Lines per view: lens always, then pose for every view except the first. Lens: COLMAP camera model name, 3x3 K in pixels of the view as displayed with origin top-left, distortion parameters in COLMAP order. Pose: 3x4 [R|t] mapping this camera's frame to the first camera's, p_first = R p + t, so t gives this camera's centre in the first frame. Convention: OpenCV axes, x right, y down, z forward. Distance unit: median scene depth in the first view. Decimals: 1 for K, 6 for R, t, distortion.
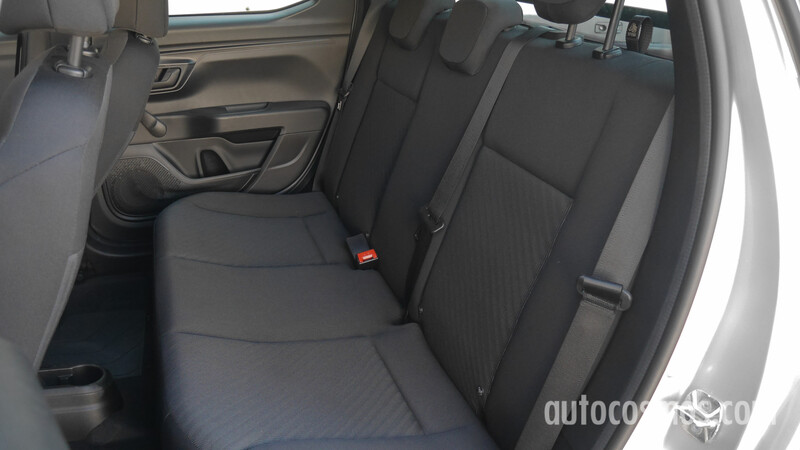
lens RADIAL K [[687.5, 0, 401.3], [0, 687.5, 223.3], [0, 0, 1]] dist [-0.013567, -0.003573]
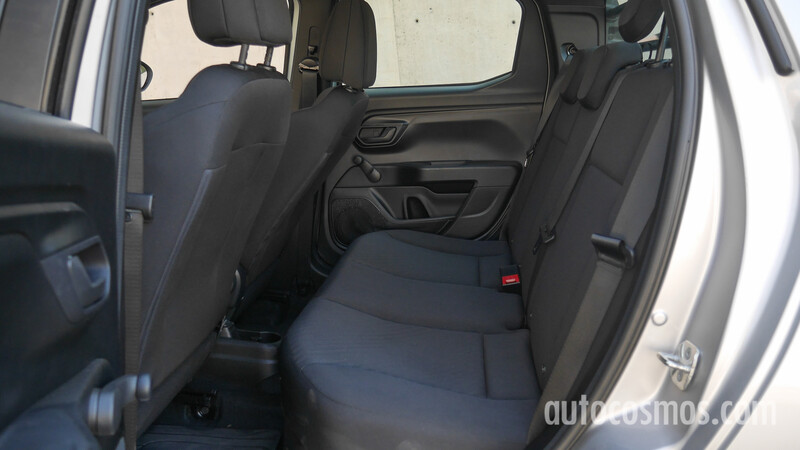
lens RADIAL K [[702.2, 0, 398.9], [0, 702.2, 226.0], [0, 0, 1]] dist [-0.013555, 0.004657]
pose [[0.895234, 0.052678, -0.442472, 0.239140], [-0.137166, 0.977349, -0.161166, 0.143350], [0.423959, 0.204973, 0.882182, -0.071668]]
